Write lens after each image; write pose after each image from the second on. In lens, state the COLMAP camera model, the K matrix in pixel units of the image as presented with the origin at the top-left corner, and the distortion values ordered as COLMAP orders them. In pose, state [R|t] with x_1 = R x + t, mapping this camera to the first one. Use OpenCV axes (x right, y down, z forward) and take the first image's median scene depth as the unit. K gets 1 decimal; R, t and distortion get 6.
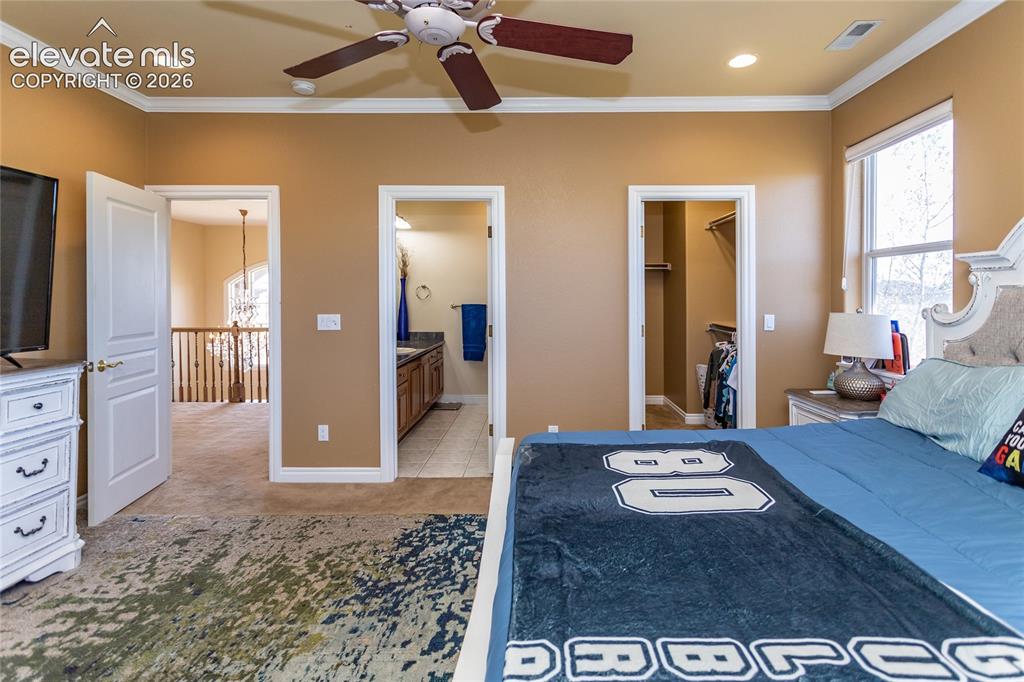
lens RADIAL K [[486.6, 0, 532.8], [0, 486.6, 305.4], [0, 0, 1]] dist [-0.000938, 0.001091]
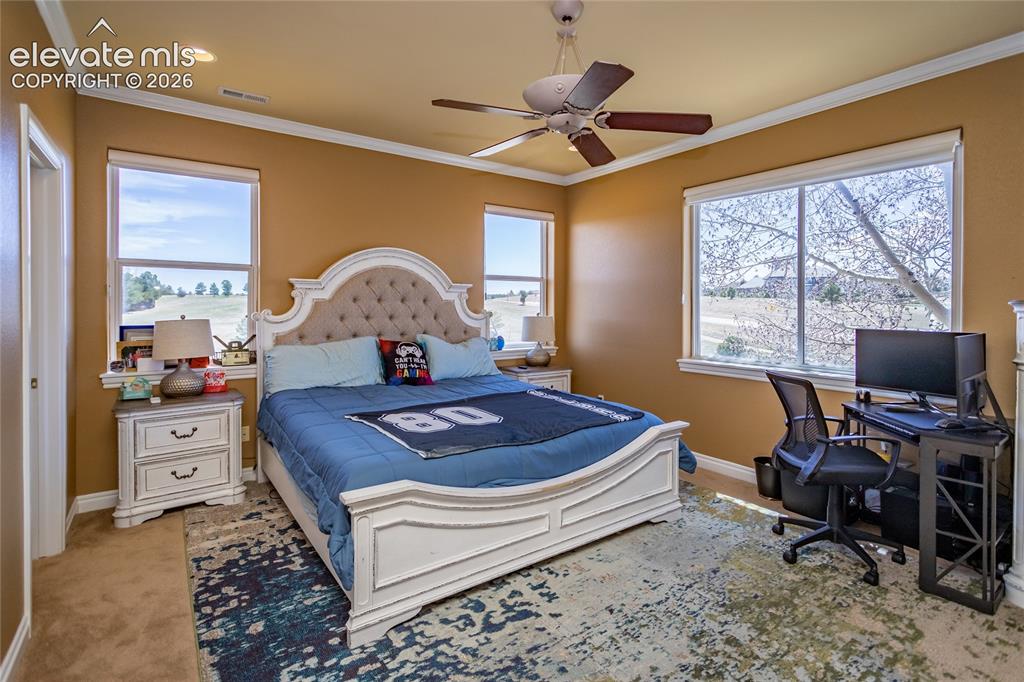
lens RADIAL K [[486.6, 0, 513.7], [0, 486.6, 302.9], [0, 0, 1]] dist [-0.000938, 0.001091]
pose [[-0.565902, -0.001795, 0.824470, -0.948775], [0.008842, 0.999927, 0.008246, -0.032138], [-0.824425, 0.011956, -0.565845, 1.405325]]
